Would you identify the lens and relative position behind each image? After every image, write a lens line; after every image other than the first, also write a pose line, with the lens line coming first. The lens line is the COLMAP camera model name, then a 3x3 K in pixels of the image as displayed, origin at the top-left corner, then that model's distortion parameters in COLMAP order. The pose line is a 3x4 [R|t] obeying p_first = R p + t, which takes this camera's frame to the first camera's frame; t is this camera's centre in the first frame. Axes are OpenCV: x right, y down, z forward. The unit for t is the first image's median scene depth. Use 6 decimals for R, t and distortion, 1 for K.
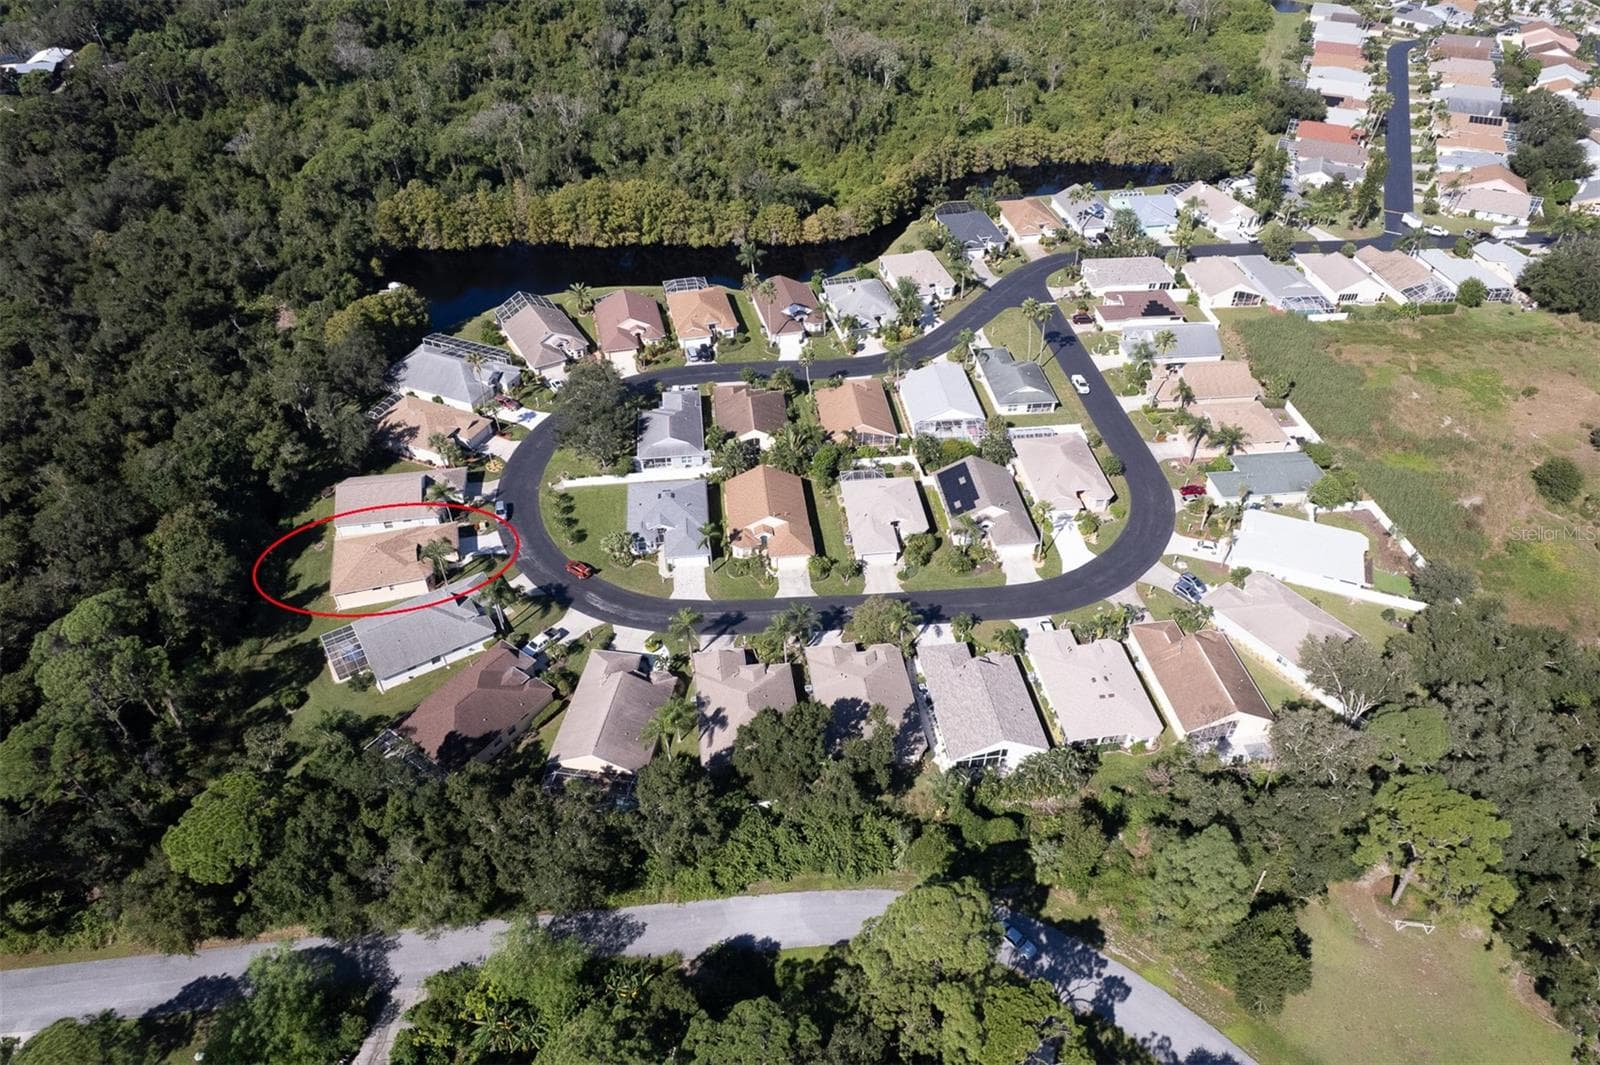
lens RADIAL K [[1014.7, 0, 802.3], [0, 1014.7, 550.9], [0, 0, 1]] dist [-0.077082, 0.065290]
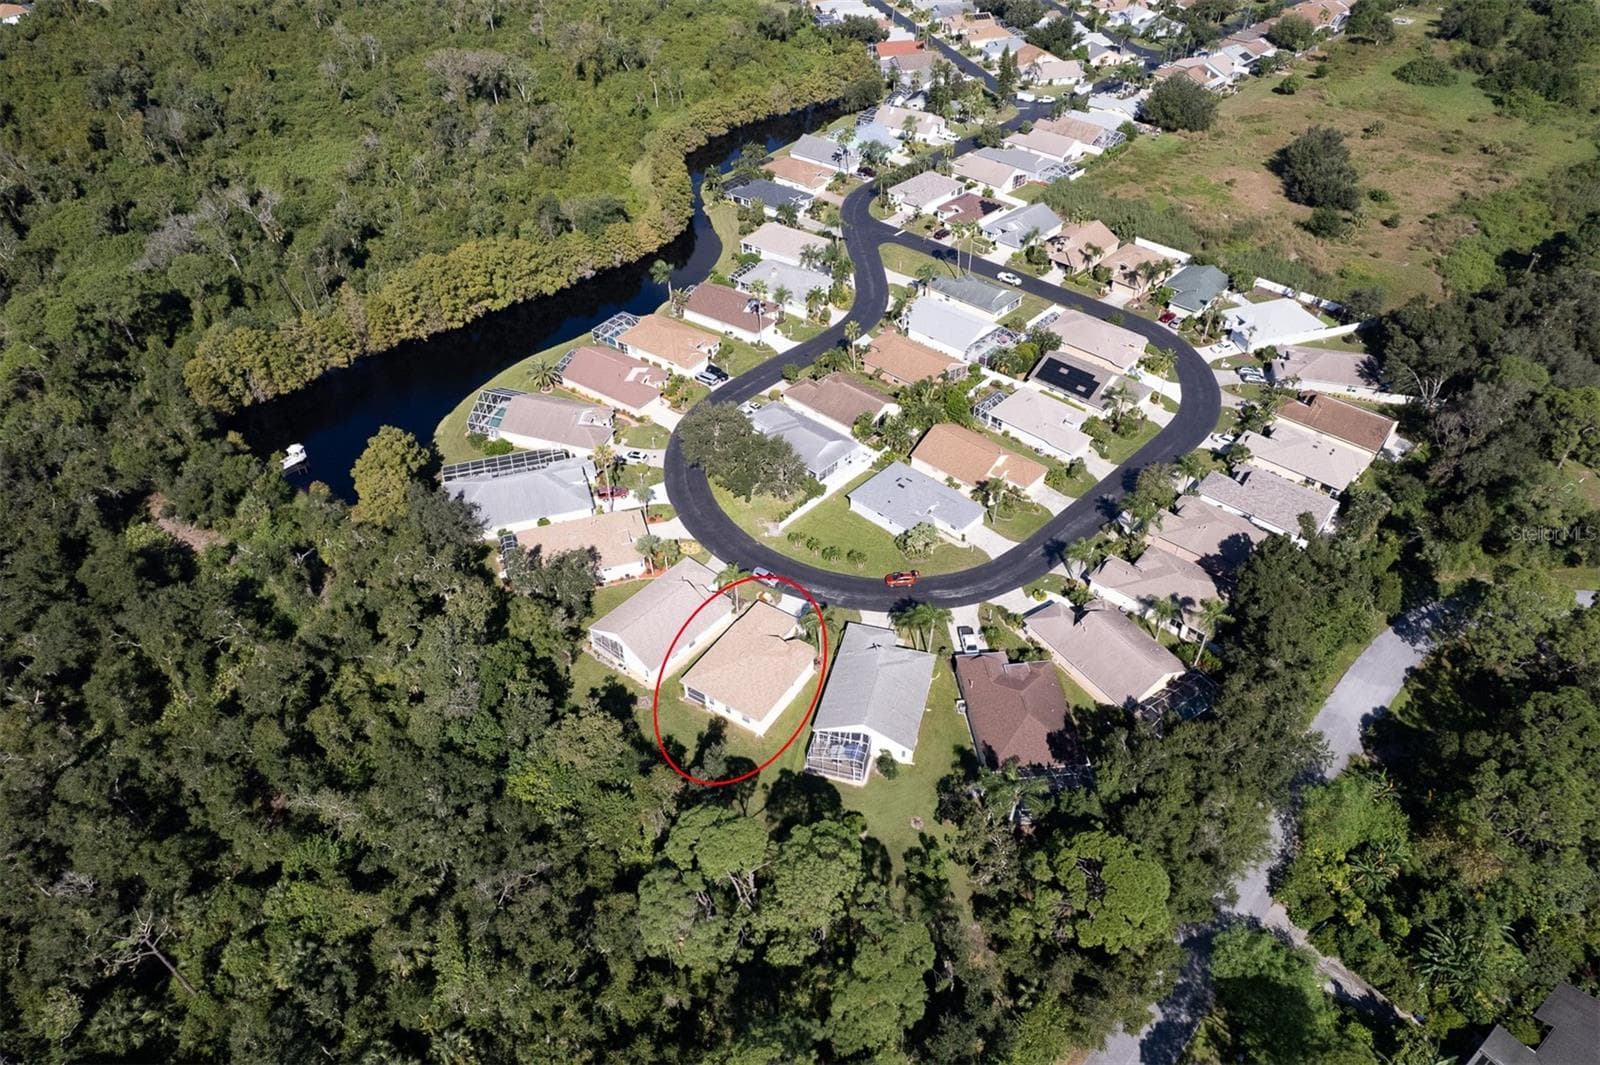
lens RADIAL K [[1014.7, 0, 802.3], [0, 1014.7, 550.9], [0, 0, 1]] dist [-0.077082, 0.065290]
pose [[0.754517, -0.438581, 0.488211, -0.730108], [0.435880, 0.891027, 0.126806, -0.165842], [-0.490624, 0.117124, 0.863464, 0.187621]]
